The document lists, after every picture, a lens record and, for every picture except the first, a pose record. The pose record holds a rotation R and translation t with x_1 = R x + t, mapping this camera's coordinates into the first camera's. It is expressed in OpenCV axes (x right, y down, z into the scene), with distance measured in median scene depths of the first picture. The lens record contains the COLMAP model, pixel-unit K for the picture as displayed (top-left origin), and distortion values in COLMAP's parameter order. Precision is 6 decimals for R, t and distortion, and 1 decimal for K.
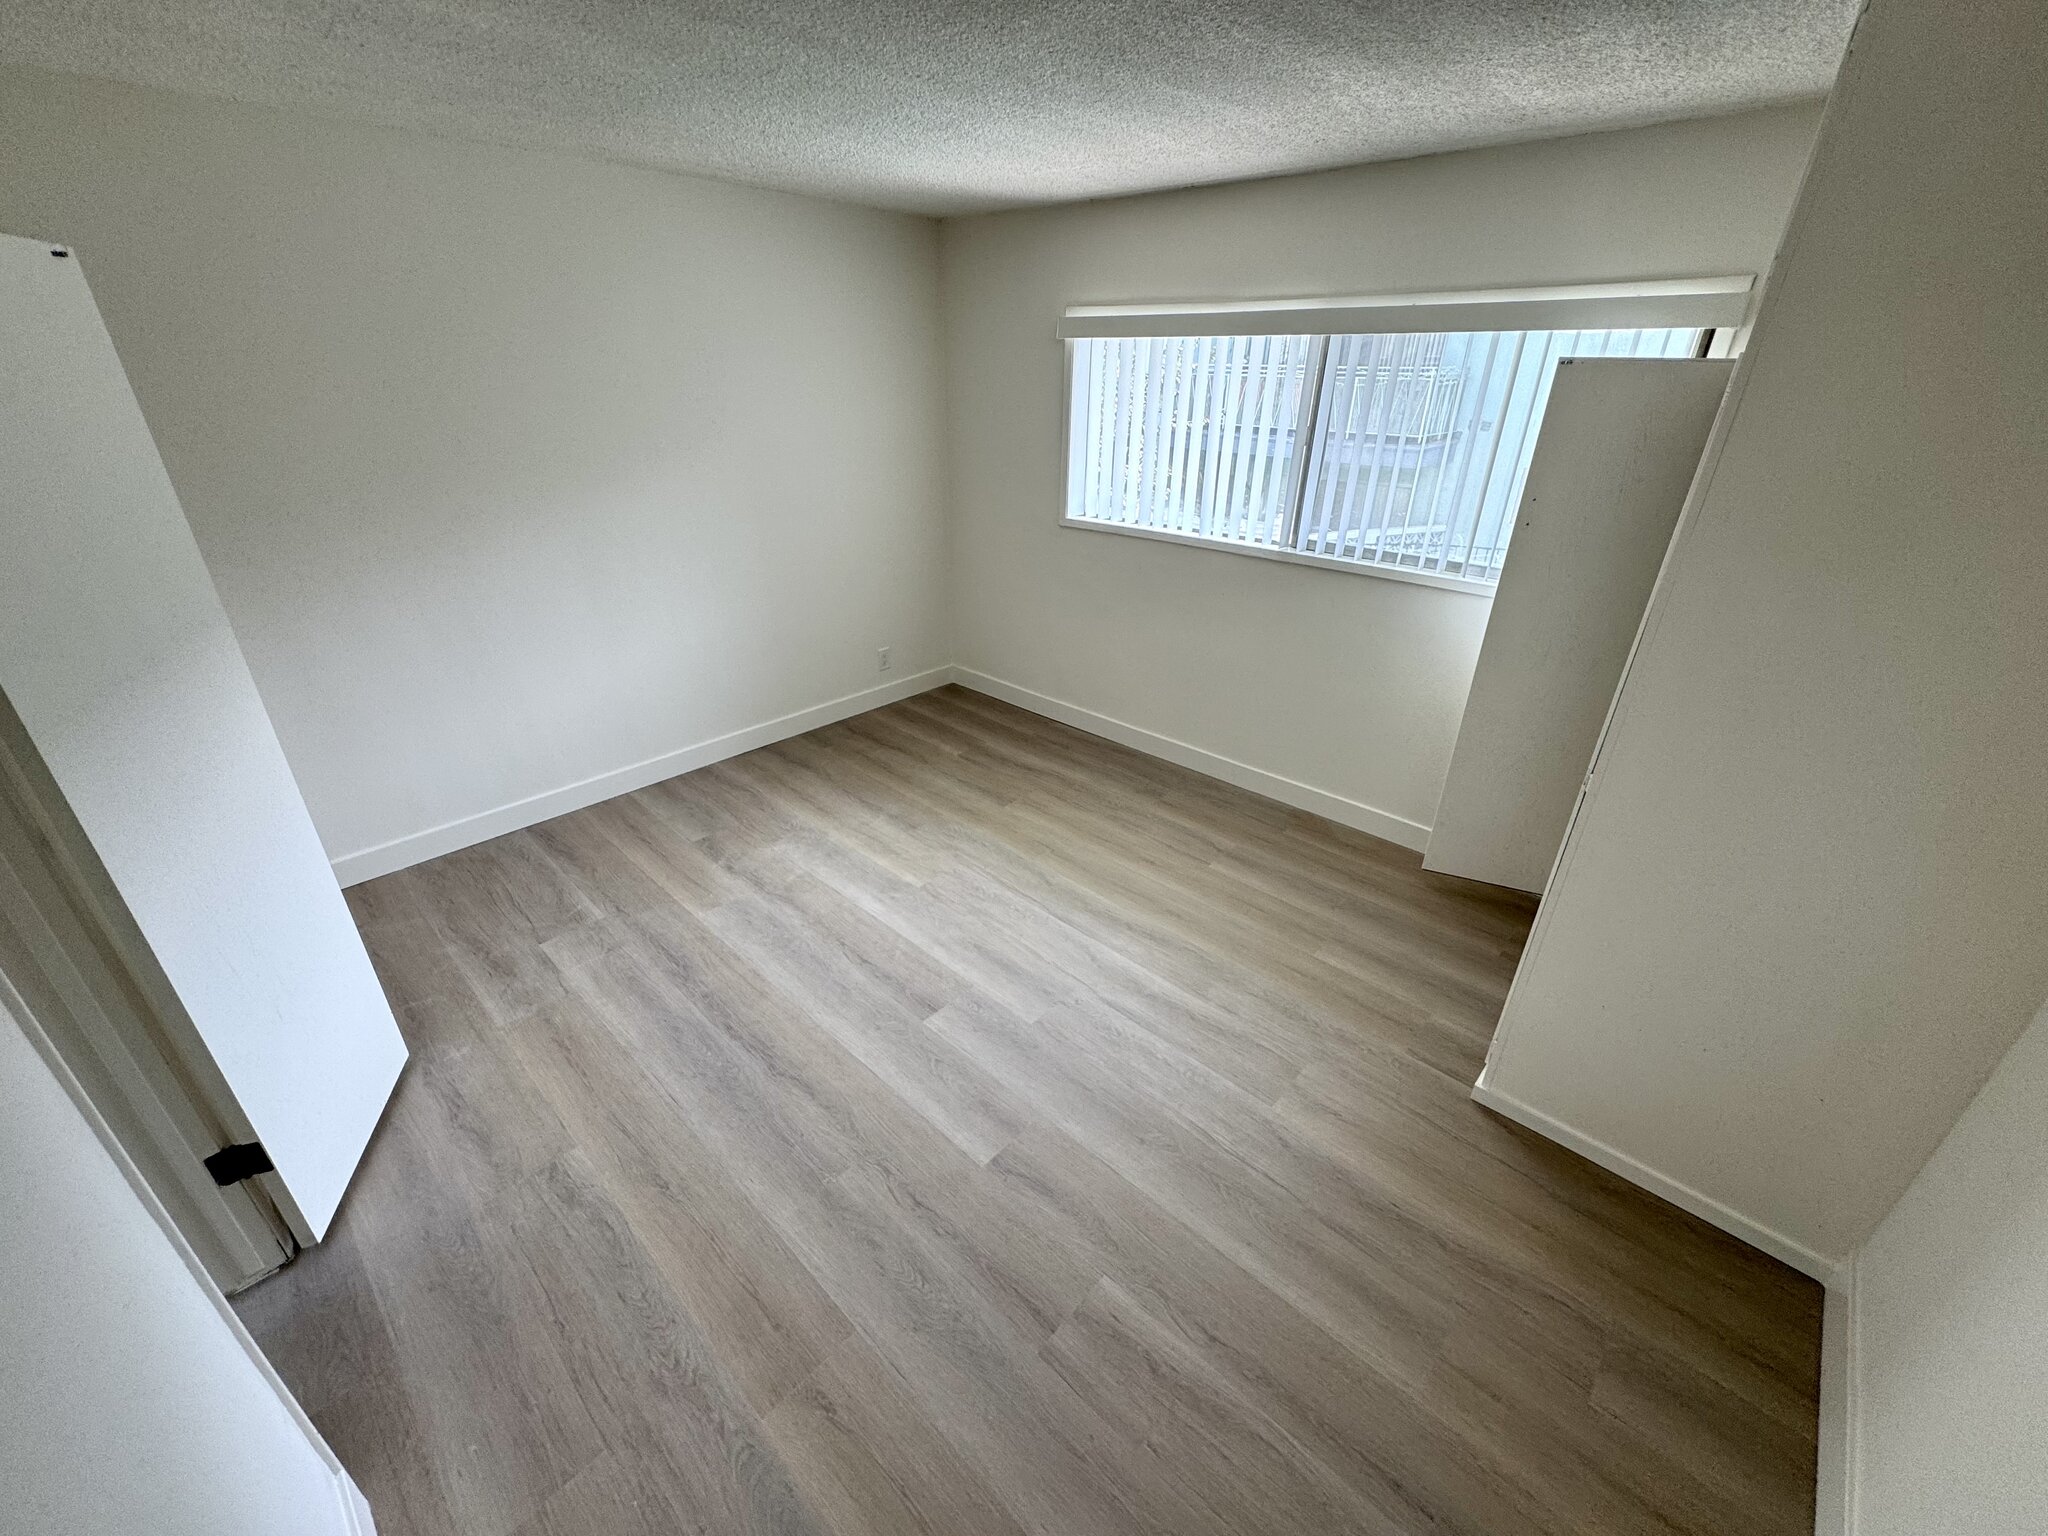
lens RADIAL K [[822.9, 0, 1023.4], [0, 822.9, 766.6], [0, 0, 1]] dist [-0.002247, 0.000184]
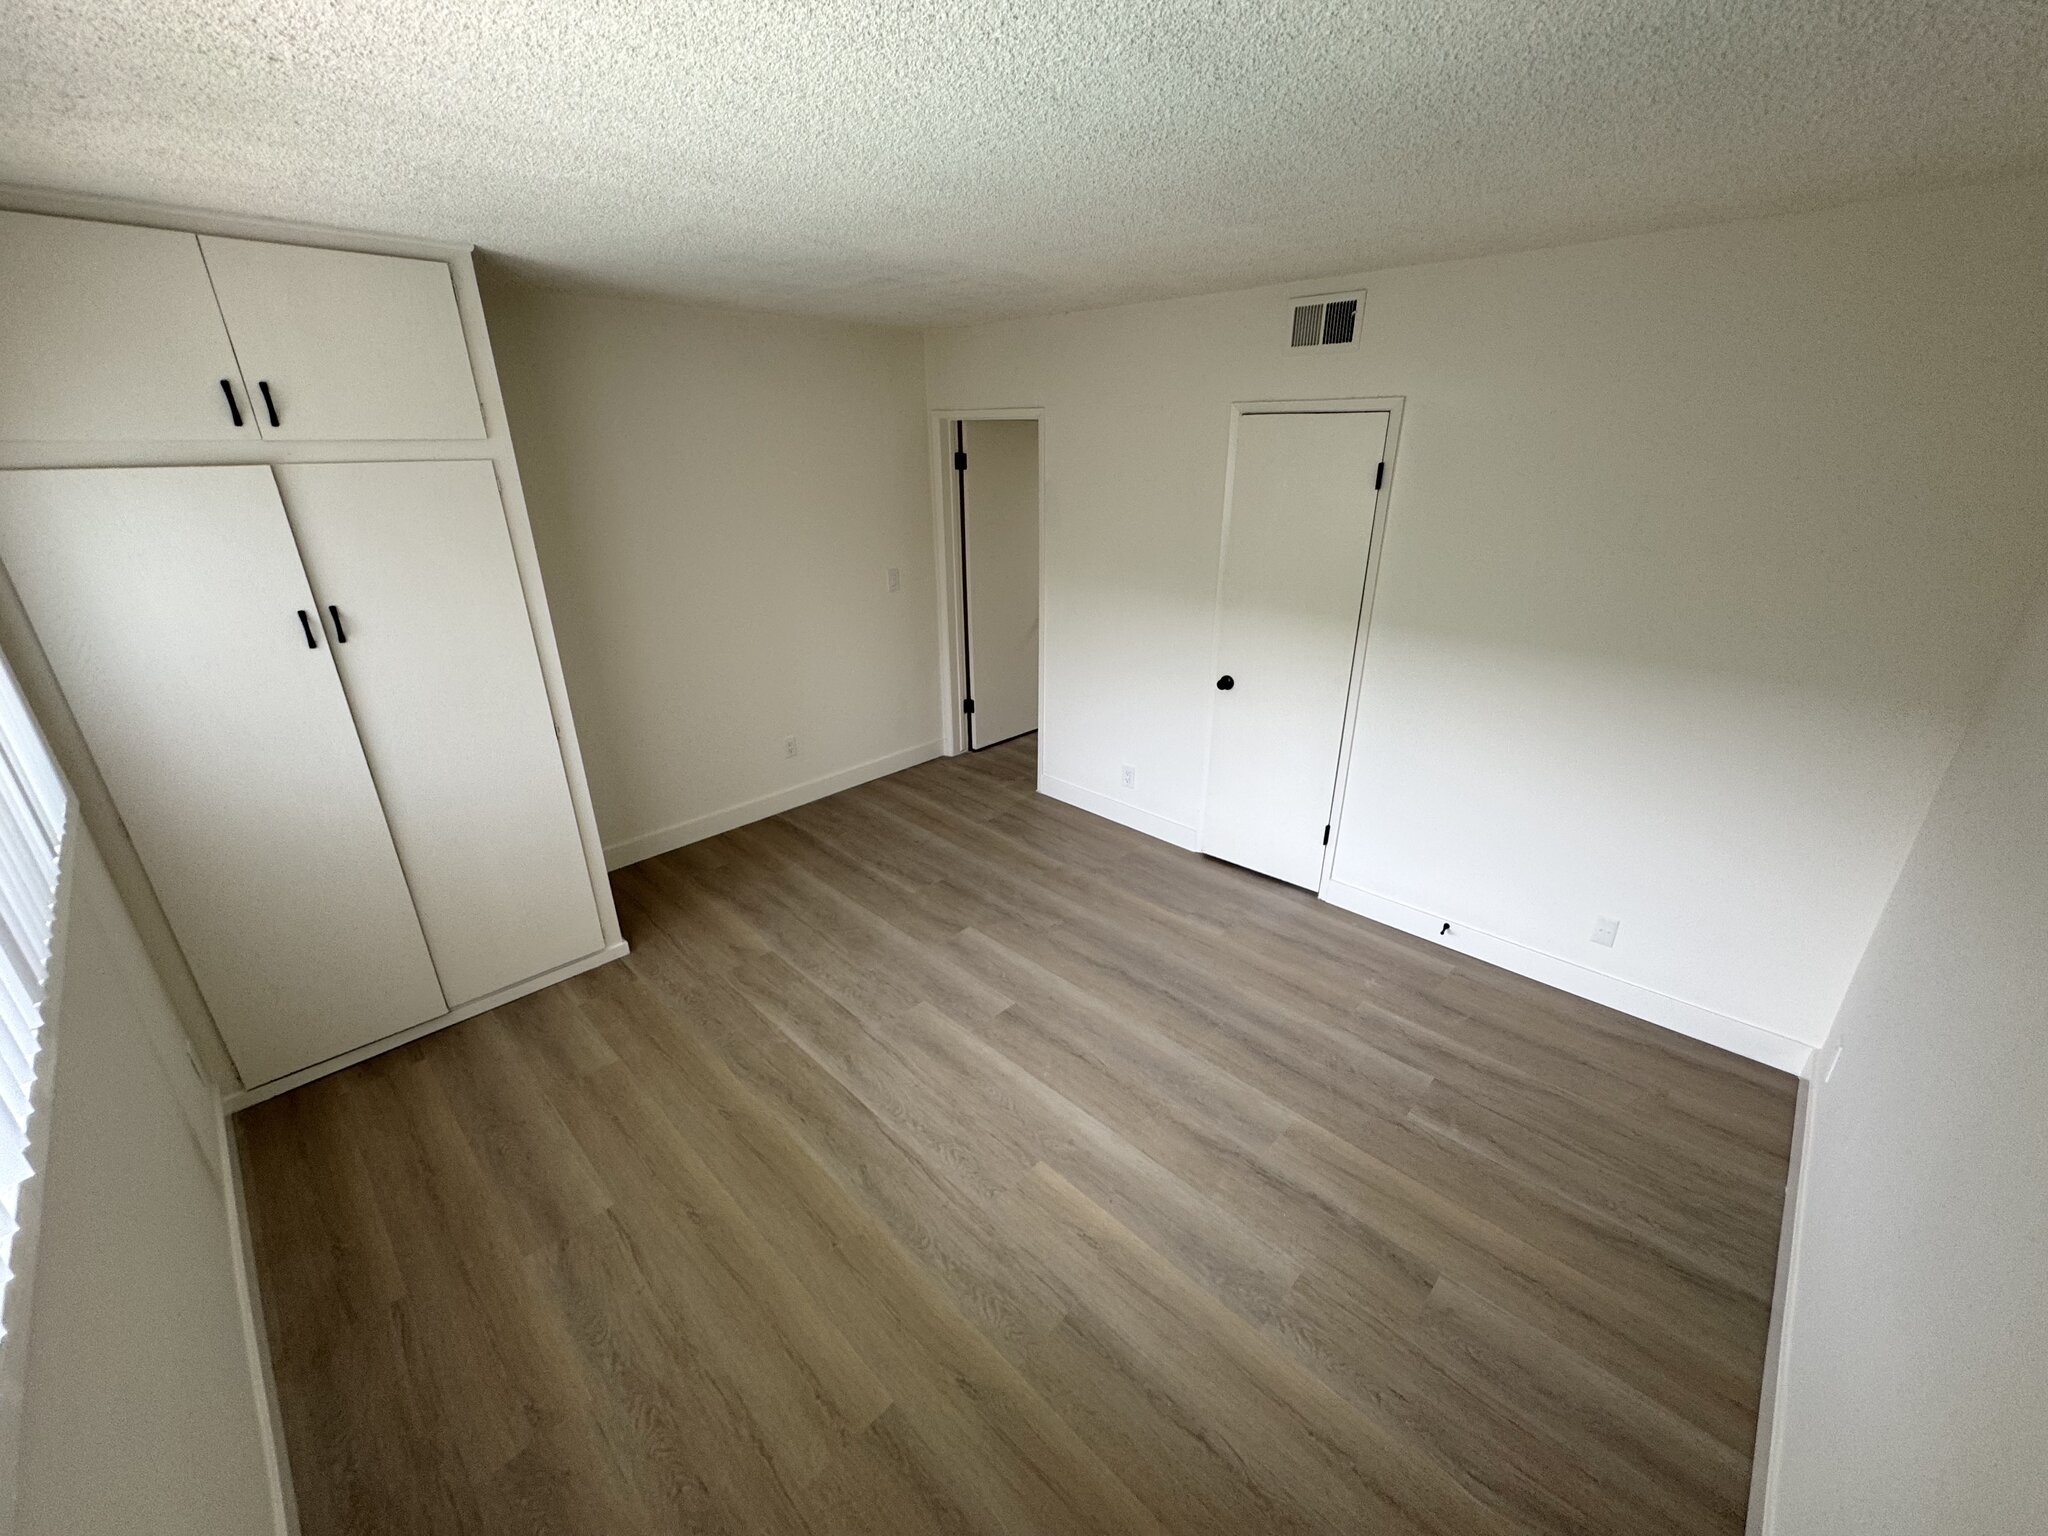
lens RADIAL K [[822.9, 0, 1027.8], [0, 822.9, 769.9], [0, 0, 1]] dist [-0.002247, 0.000184]
pose [[-0.999834, -0.012072, 0.013668, -0.129780], [0.002201, 0.664143, 0.747602, -0.680819], [-0.018103, 0.747508, -0.664006, 1.304296]]
